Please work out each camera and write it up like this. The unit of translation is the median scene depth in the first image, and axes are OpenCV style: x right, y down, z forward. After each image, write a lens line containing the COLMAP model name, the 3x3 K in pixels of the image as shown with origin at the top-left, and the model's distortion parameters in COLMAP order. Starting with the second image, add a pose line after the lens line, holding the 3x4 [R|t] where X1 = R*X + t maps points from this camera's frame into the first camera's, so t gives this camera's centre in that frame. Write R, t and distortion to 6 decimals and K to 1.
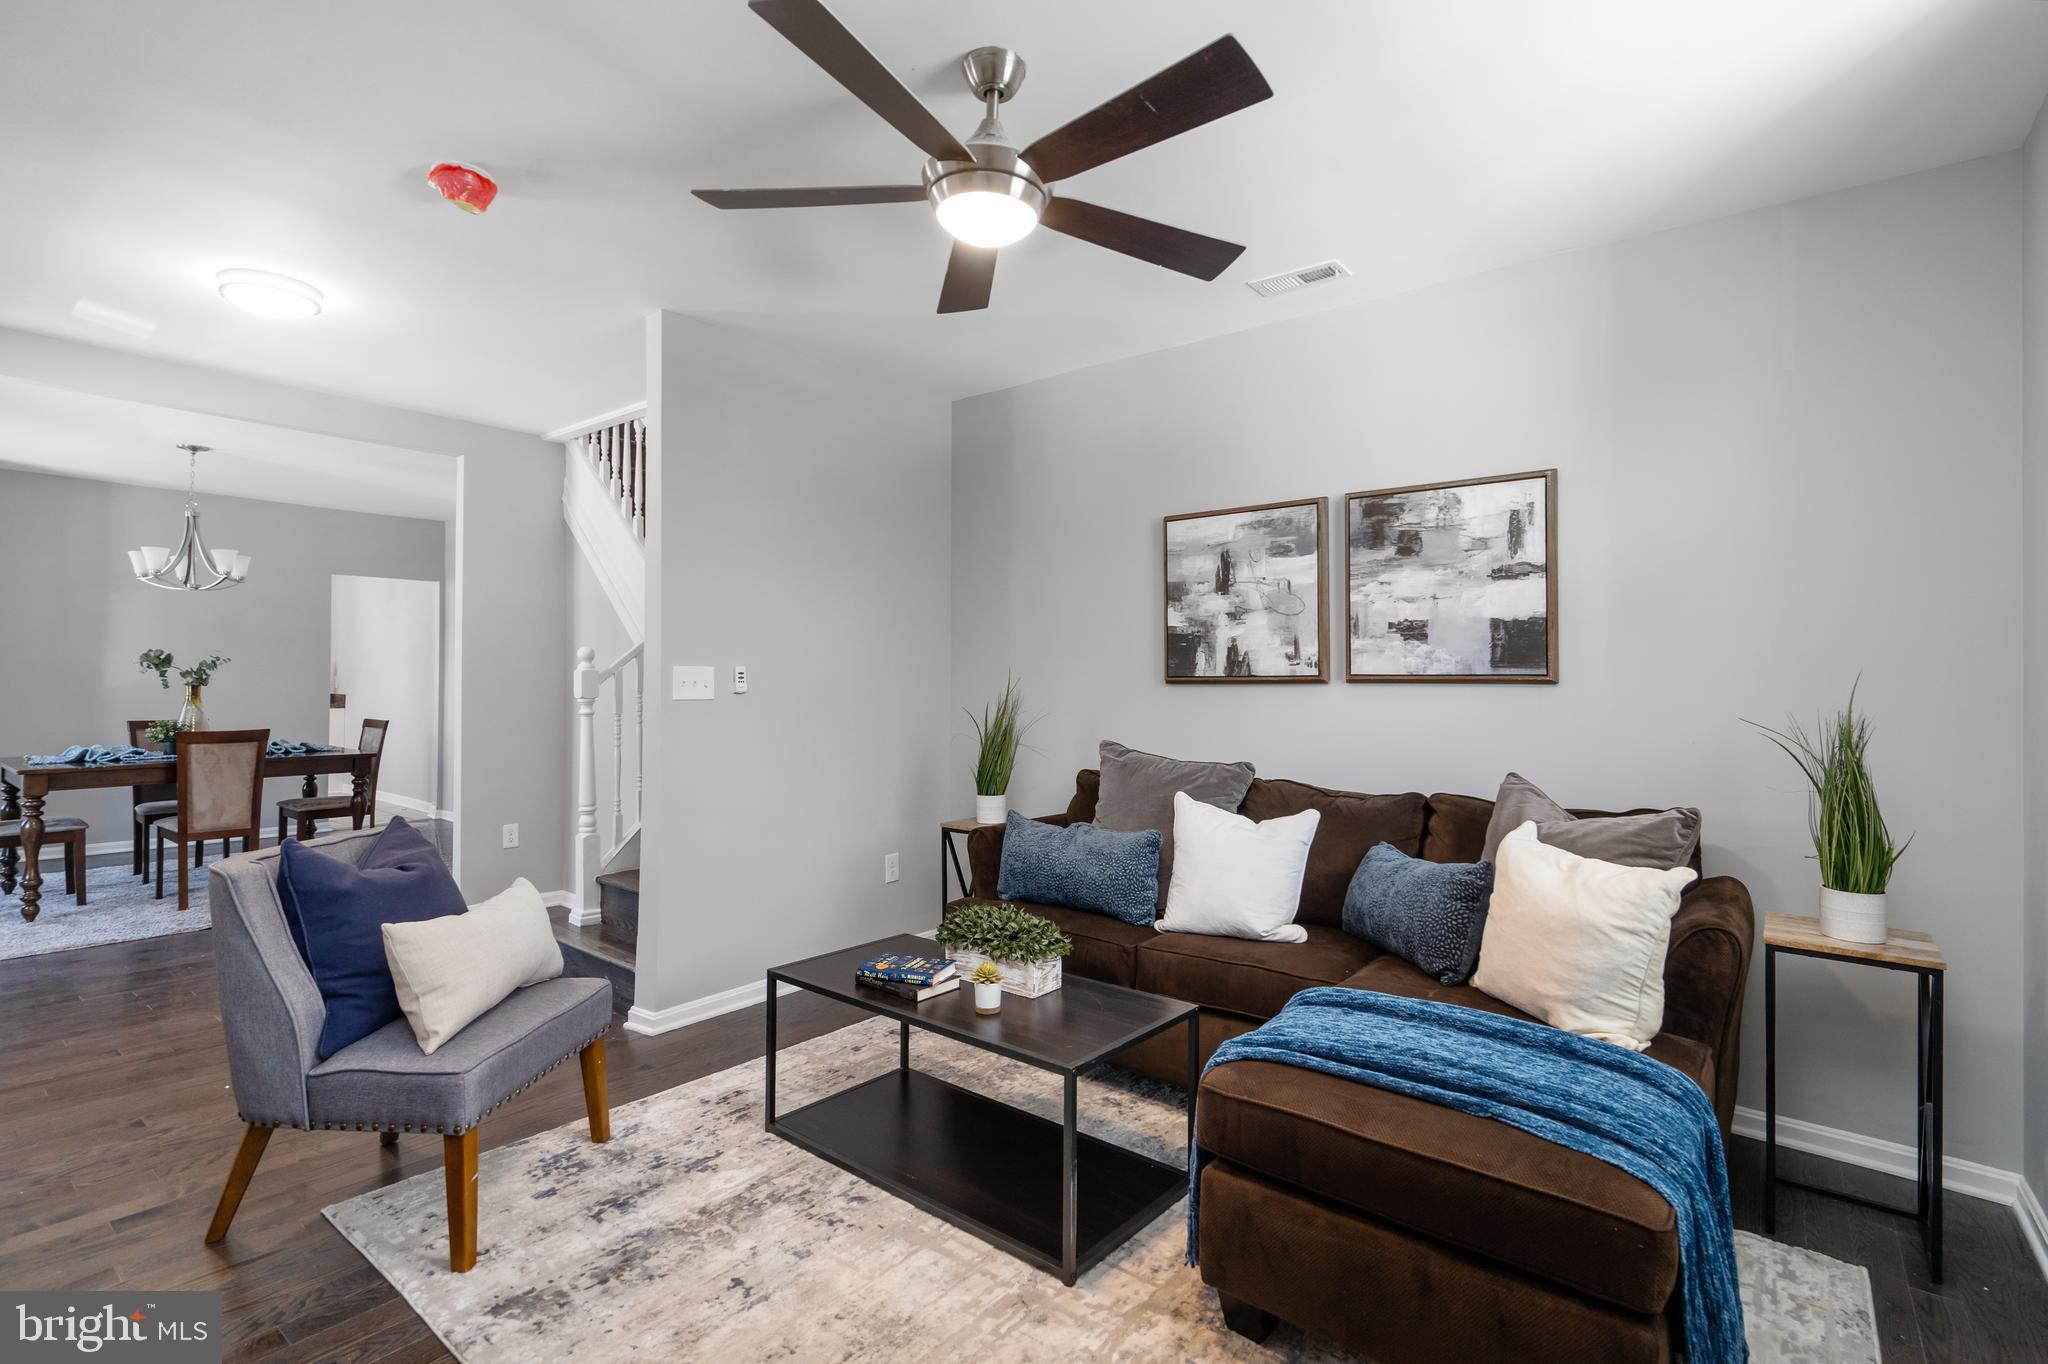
lens RADIAL K [[934.8, 0, 1022.0], [0, 934.8, 696.4], [0, 0, 1]] dist [-0.012061, 0.005689]
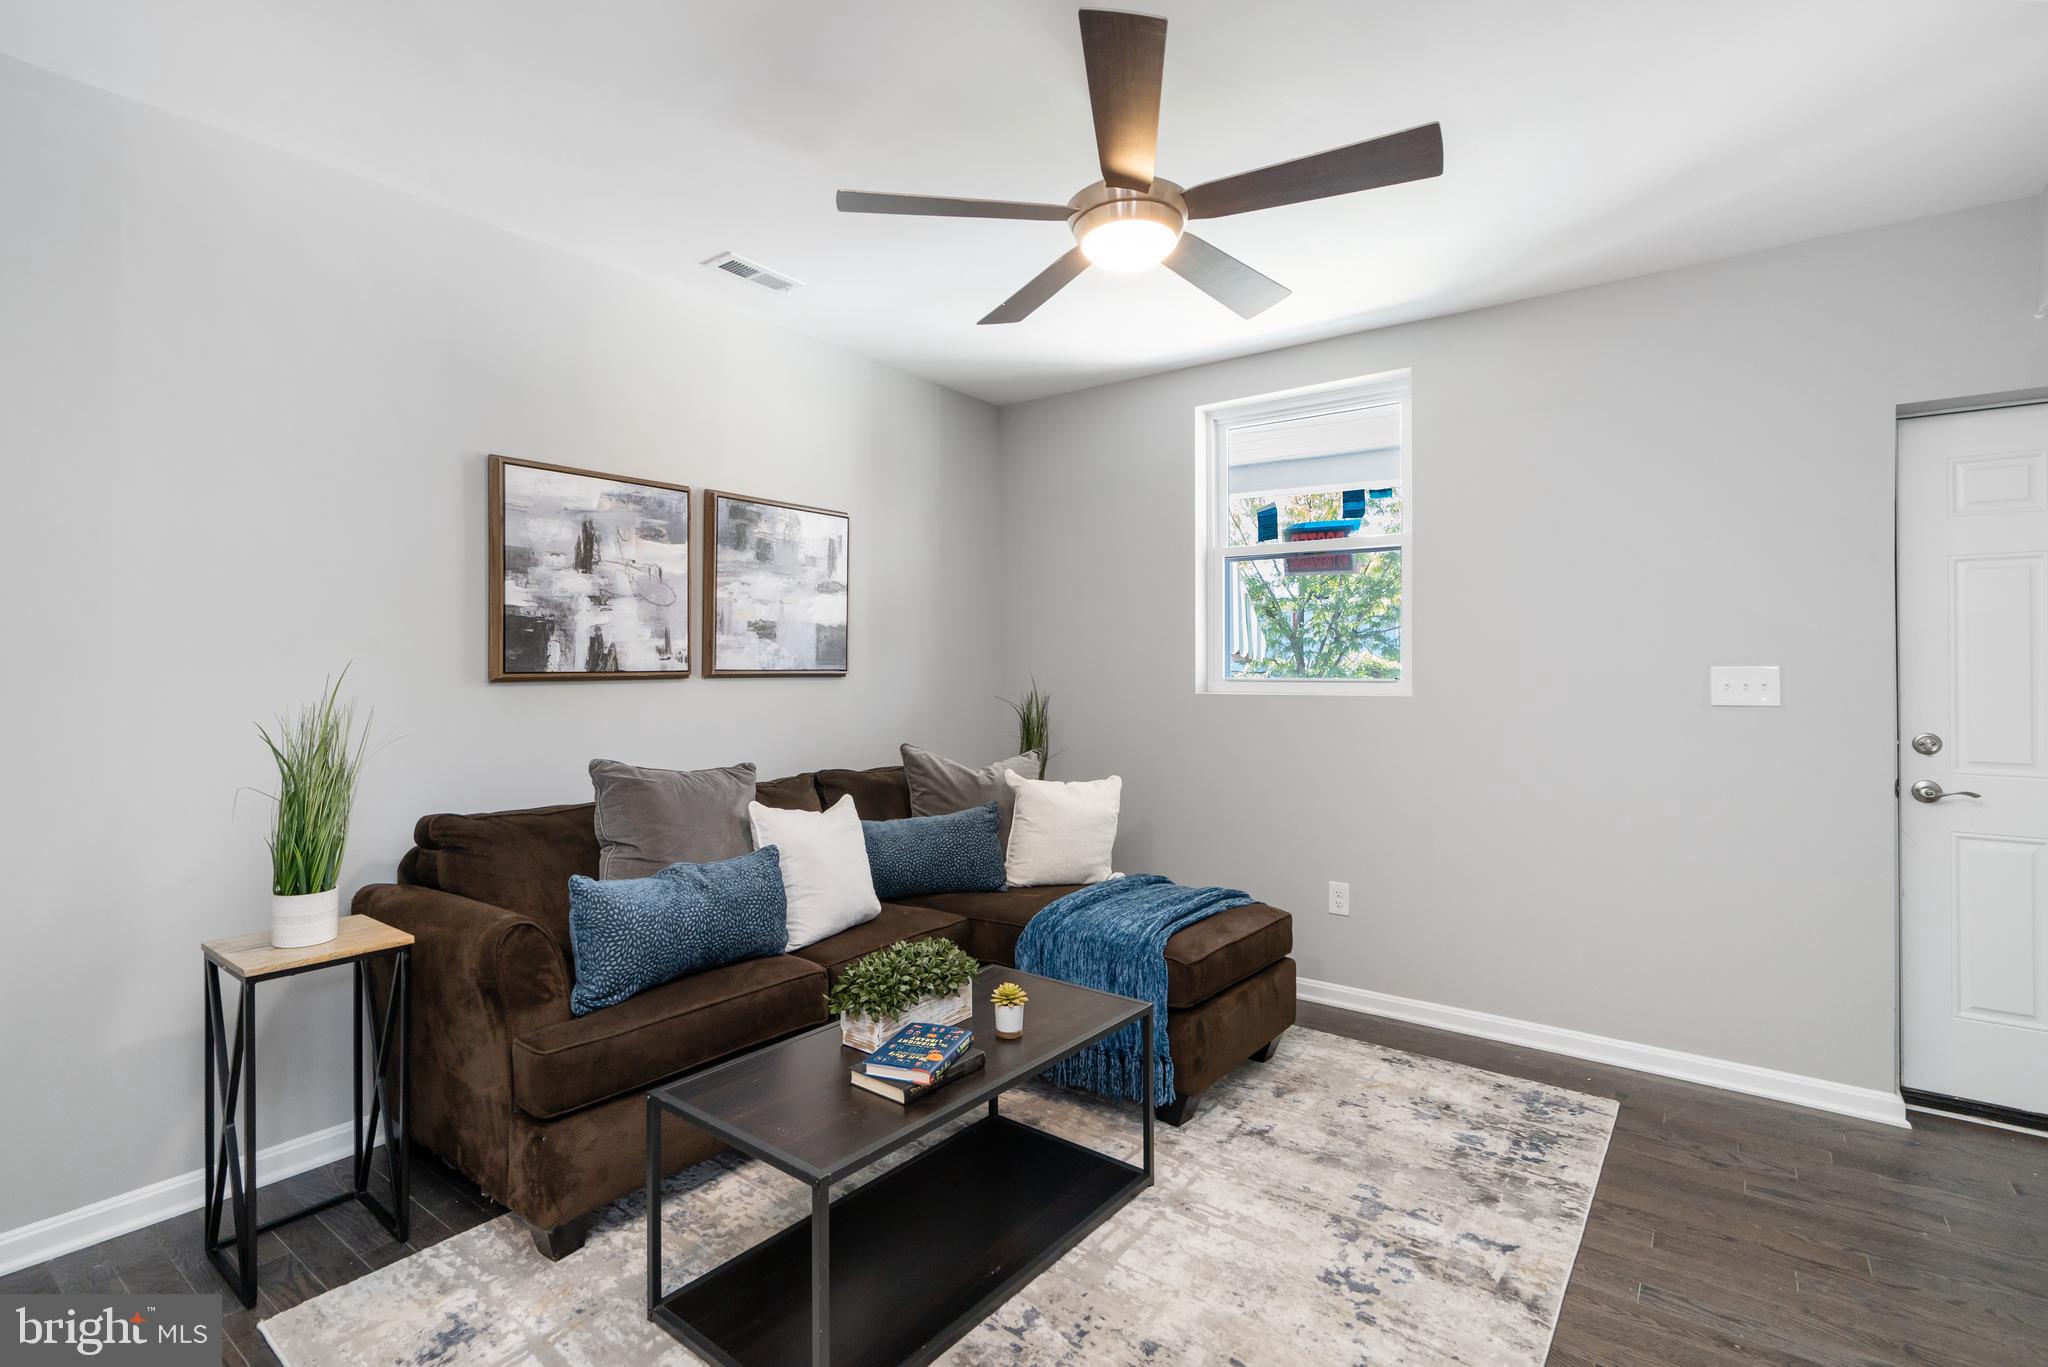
lens RADIAL K [[960.3, 0, 1022.7], [0, 960.3, 662.5], [0, 0, 1]] dist [0.000310, 0.000324]
pose [[-0.013574, -0.005305, 0.999894, -0.670818], [0.009270, 0.999942, 0.005431, -0.032516], [-0.999865, 0.009343, -0.013524, 0.658162]]
